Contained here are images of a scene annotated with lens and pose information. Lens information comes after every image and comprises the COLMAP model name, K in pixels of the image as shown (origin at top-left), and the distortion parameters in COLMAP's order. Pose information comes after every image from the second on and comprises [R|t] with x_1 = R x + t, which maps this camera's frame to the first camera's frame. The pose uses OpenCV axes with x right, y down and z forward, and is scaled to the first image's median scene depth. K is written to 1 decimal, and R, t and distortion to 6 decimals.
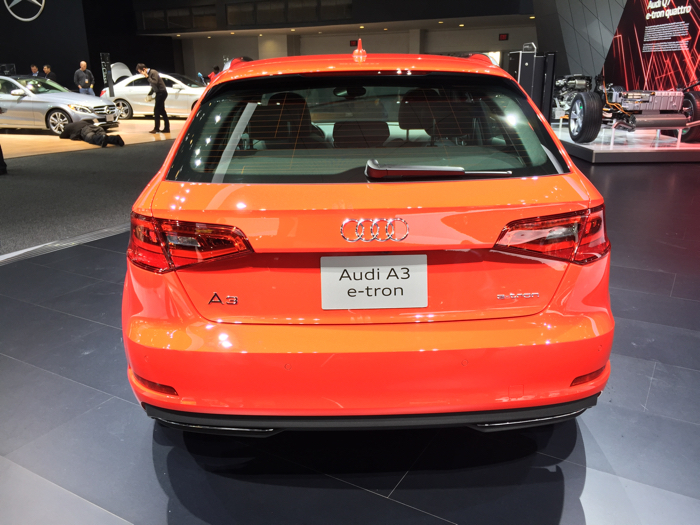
lens RADIAL K [[594.3, 0, 350.0], [0, 594.3, 262.5], [0, 0, 1]] dist [0.072381, -0.111301]
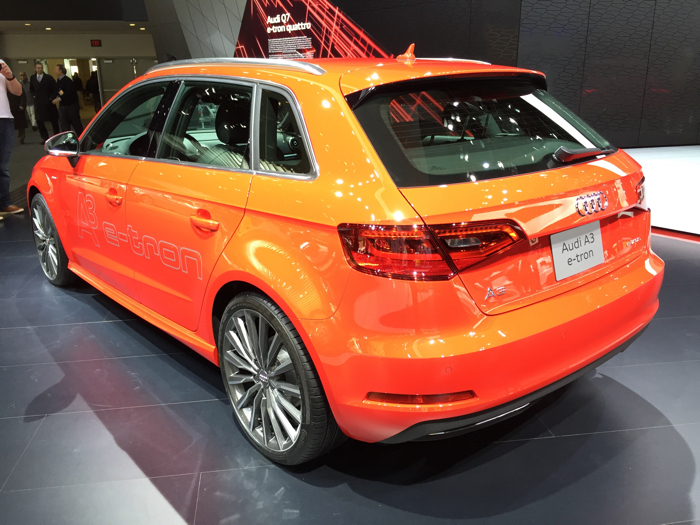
lens RADIAL K [[594.3, 0, 350.0], [0, 594.3, 262.5], [0, 0, 1]] dist [0.072381, -0.111301]
pose [[0.772435, -0.188298, 0.606538, -0.160132], [0.195782, 0.979124, 0.054635, -0.014859], [-0.604164, 0.076547, 0.793175, 0.050094]]
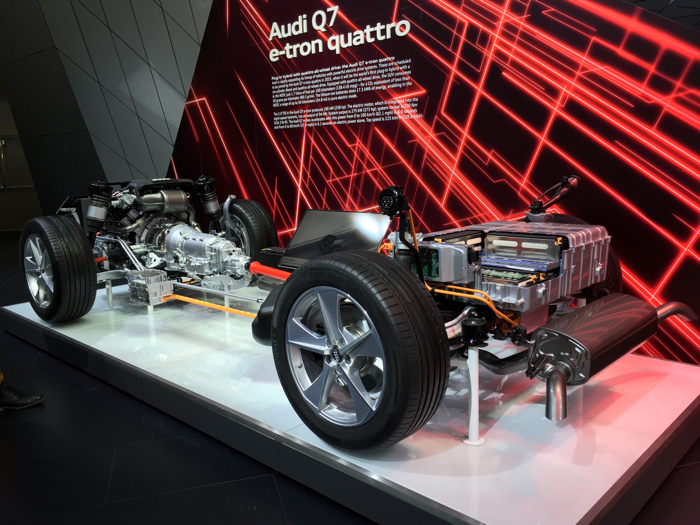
lens RADIAL K [[594.3, 0, 350.0], [0, 594.3, 262.5], [0, 0, 1]] dist [0.072381, -0.111301]
pose [[0.680097, -0.138376, 0.719944, 0.182845], [0.244425, 0.968636, -0.044721, -0.227010], [-0.691176, 0.206387, 0.692590, 0.700740]]
